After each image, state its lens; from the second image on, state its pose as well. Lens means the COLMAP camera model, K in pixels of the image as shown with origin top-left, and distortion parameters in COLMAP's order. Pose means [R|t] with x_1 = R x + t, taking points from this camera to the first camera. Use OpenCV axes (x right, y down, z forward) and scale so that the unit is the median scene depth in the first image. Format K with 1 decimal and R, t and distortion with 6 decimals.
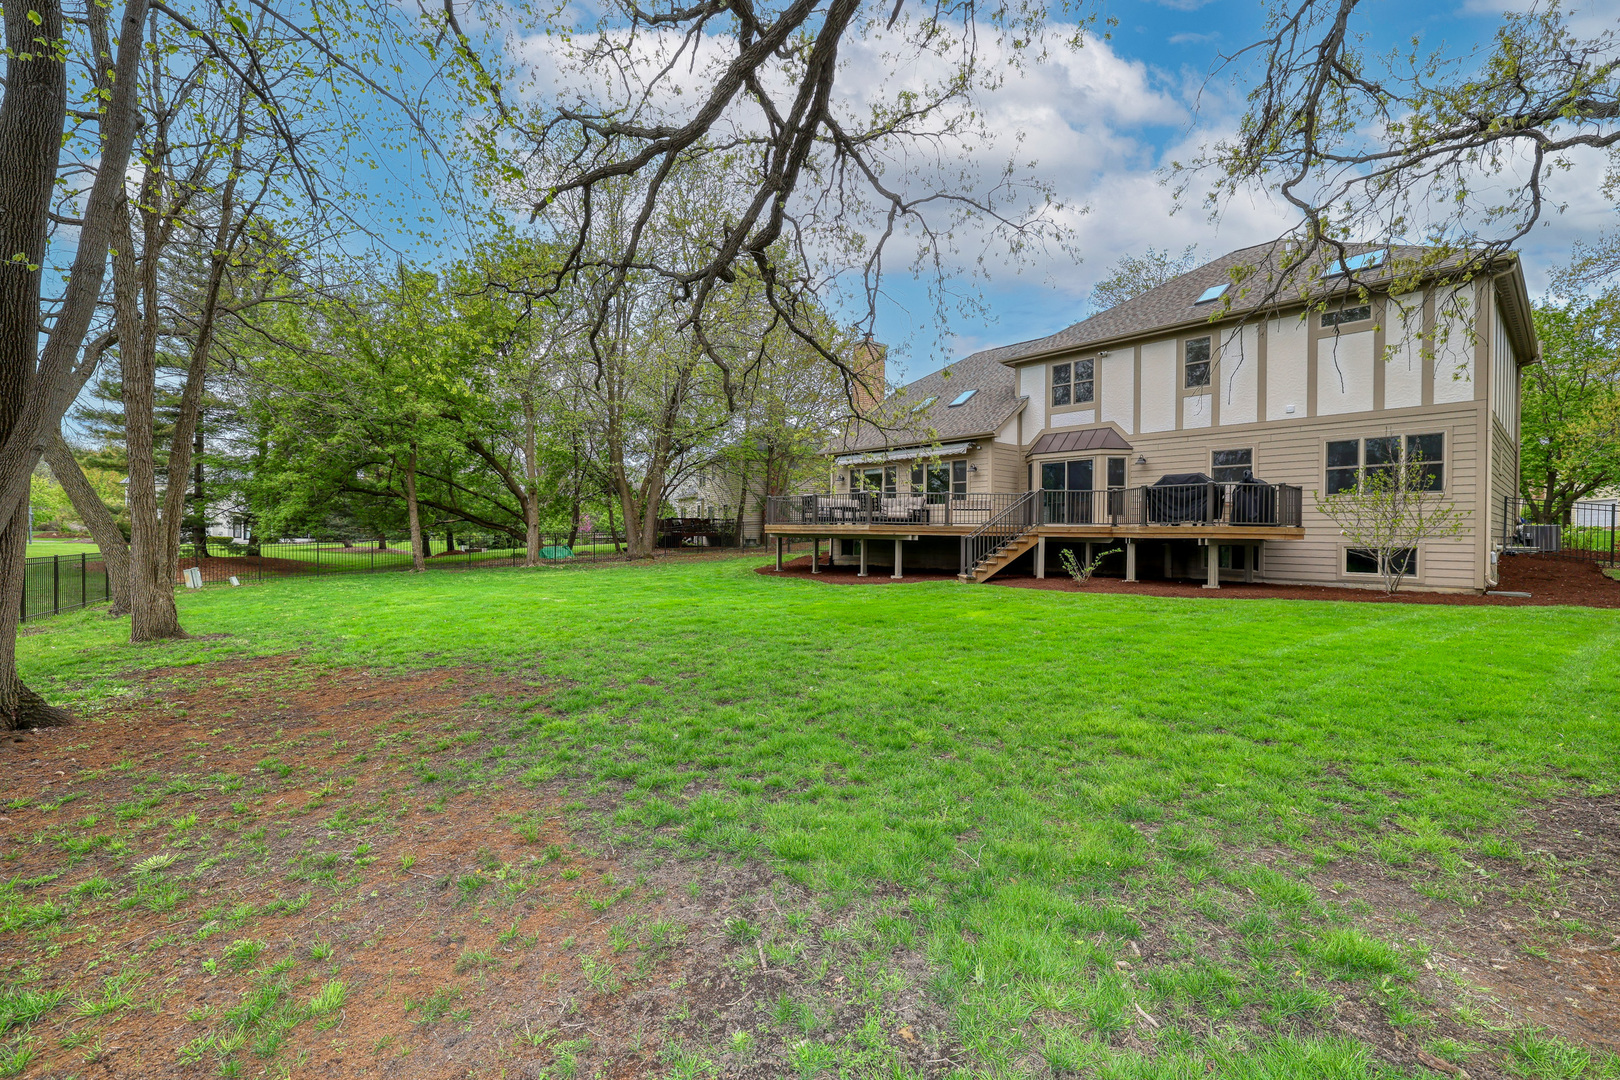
lens RADIAL K [[679.9, 0, 810.0], [0, 679.9, 540.0], [0, 0, 1]] dist [0.001674, 0.000110]
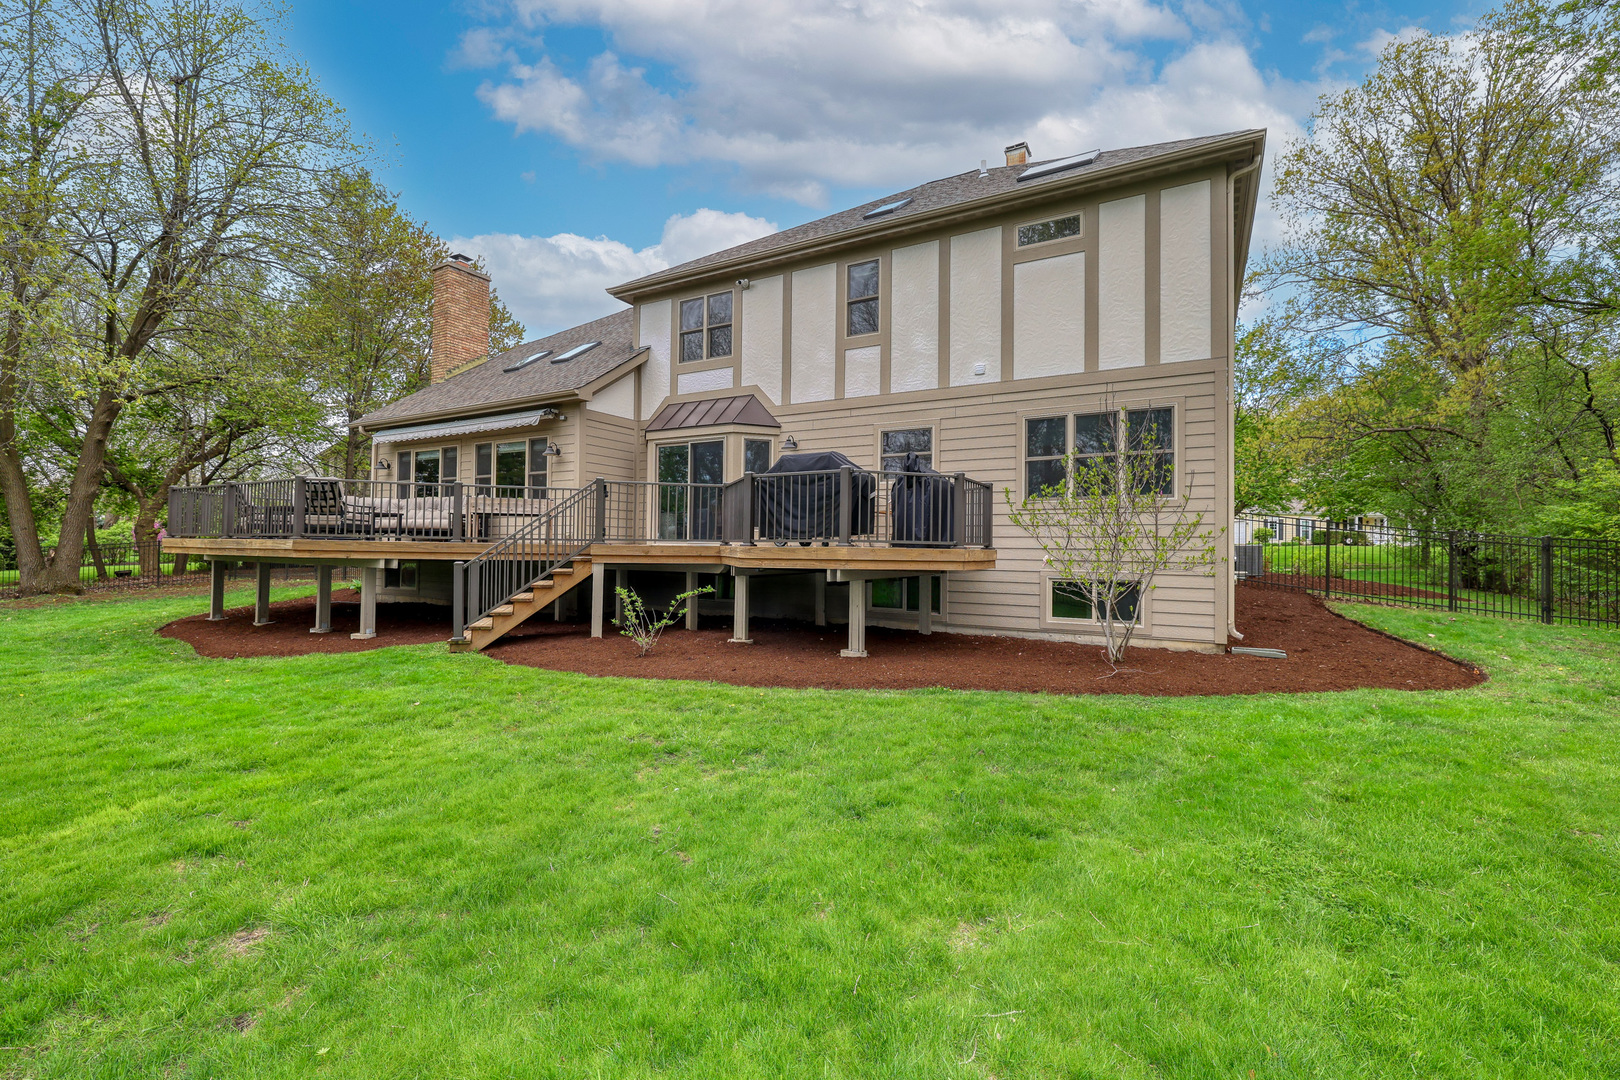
lens RADIAL K [[679.9, 0, 810.0], [0, 679.9, 540.0], [0, 0, 1]] dist [0.001674, 0.000110]
pose [[0.947518, 0.006567, 0.319634, 0.345823], [0.000261, 0.999773, -0.021316, -0.012645], [-0.319701, 0.020280, 0.947301, 0.438329]]
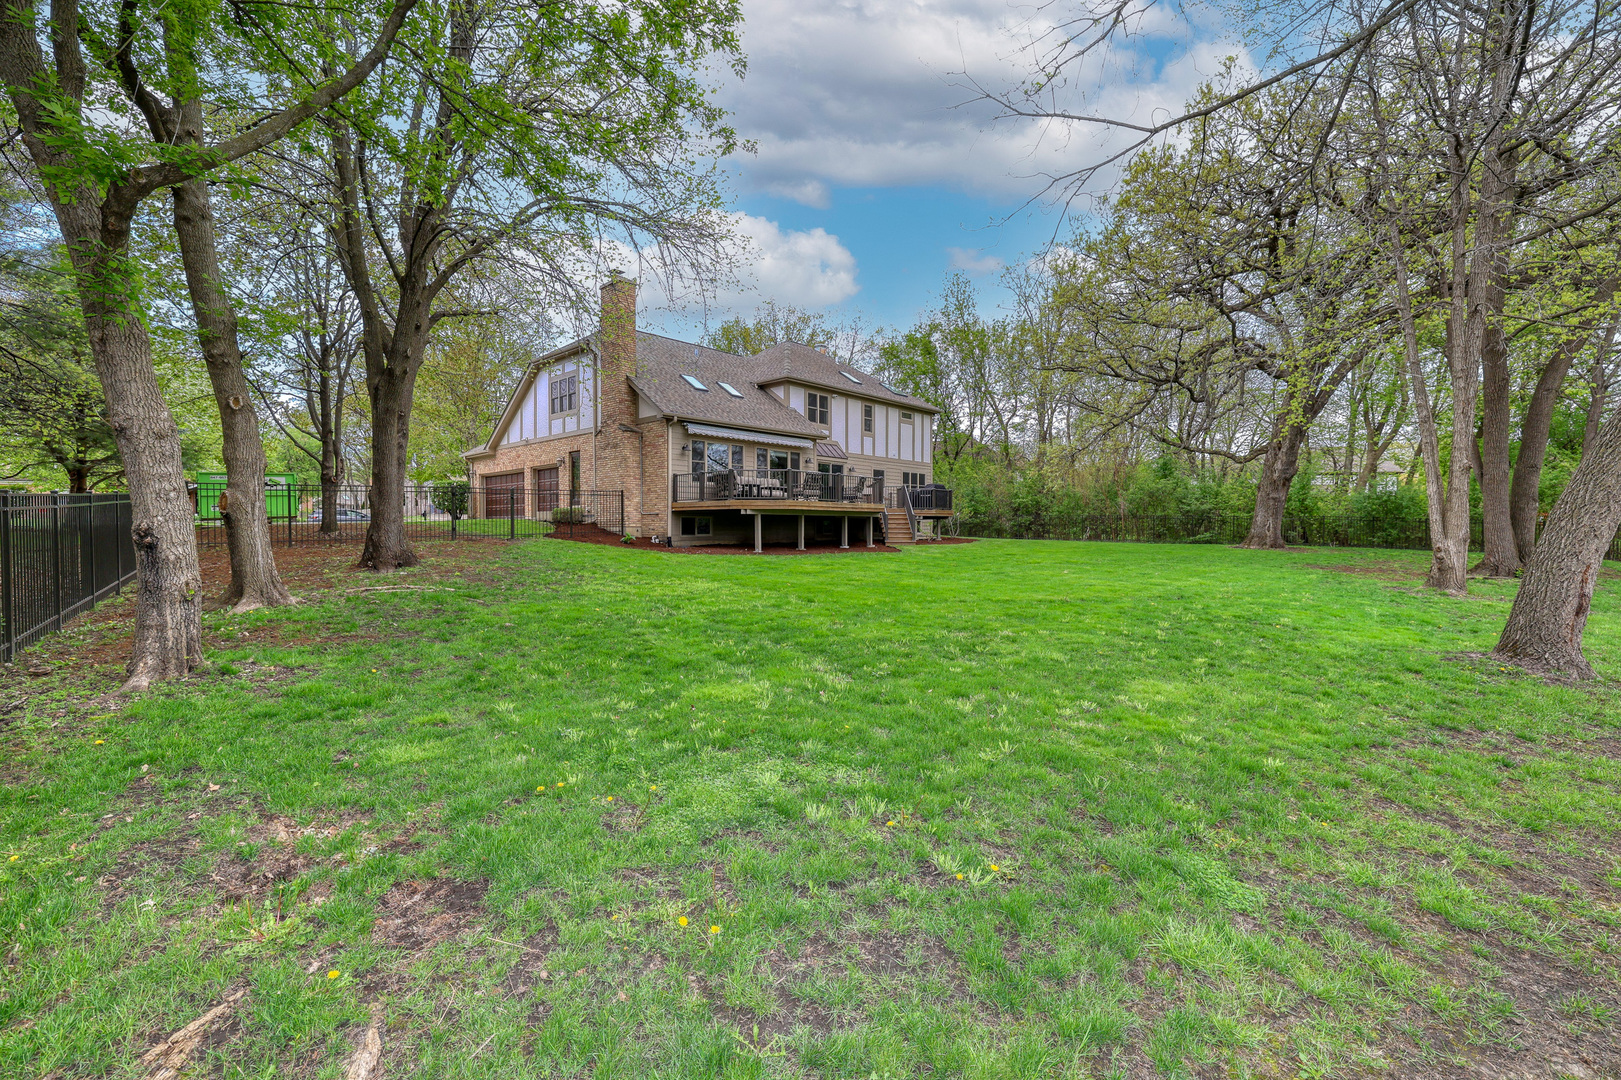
lens RADIAL K [[680.3, 0, 810.5], [0, 680.3, 540.0], [0, 0, 1]] dist [0.001674, 0.000110]
pose [[-0.043938, -0.034327, 0.998444, -1.343617], [-0.007389, 0.999393, 0.034034, -0.001793], [-0.999007, -0.005883, -0.044165, 1.364549]]
